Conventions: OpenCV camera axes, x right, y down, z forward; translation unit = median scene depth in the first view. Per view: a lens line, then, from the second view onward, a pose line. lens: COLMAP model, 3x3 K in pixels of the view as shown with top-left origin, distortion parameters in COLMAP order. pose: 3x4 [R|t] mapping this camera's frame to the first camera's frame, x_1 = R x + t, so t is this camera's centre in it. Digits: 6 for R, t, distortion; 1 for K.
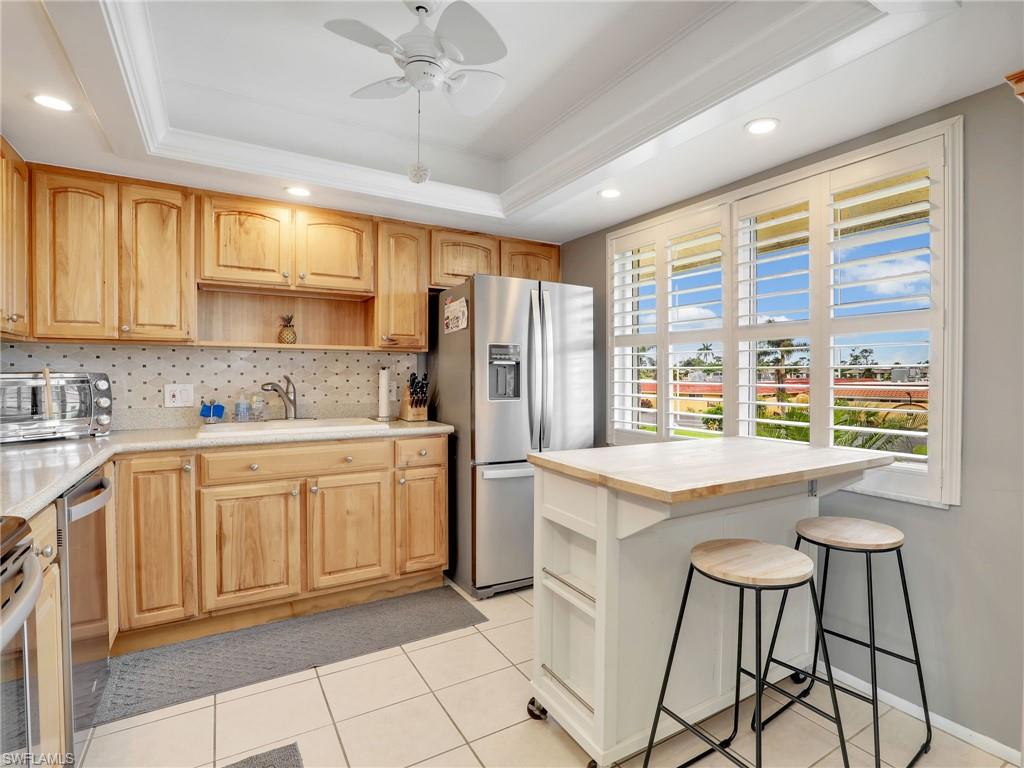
lens RADIAL K [[510.5, 0, 594.7], [0, 510.5, 382.8], [0, 0, 1]] dist [-0.037729, 0.005288]
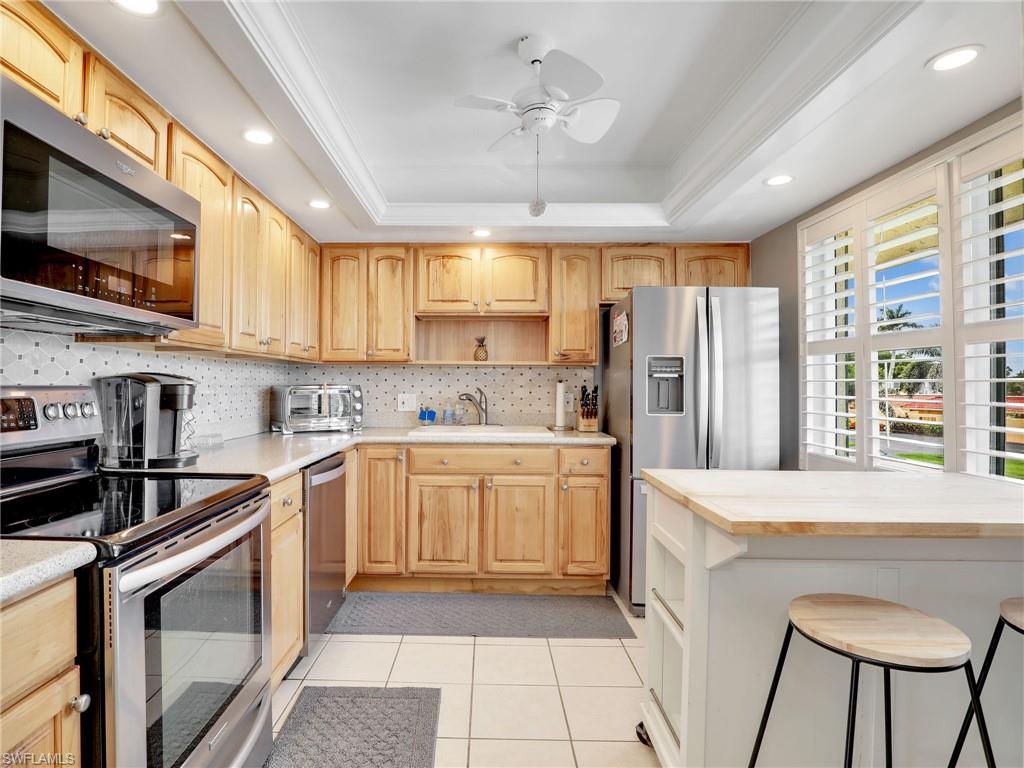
lens RADIAL K [[529.3, 0, 500.9], [0, 529.3, 382.9], [0, 0, 1]] dist [-0.031293, 0.000574]
pose [[0.825297, -0.000475, -0.564699, 0.147983], [-0.012278, 0.999748, -0.018786, -0.002934], [0.564566, 0.022437, 0.825083, 0.000599]]
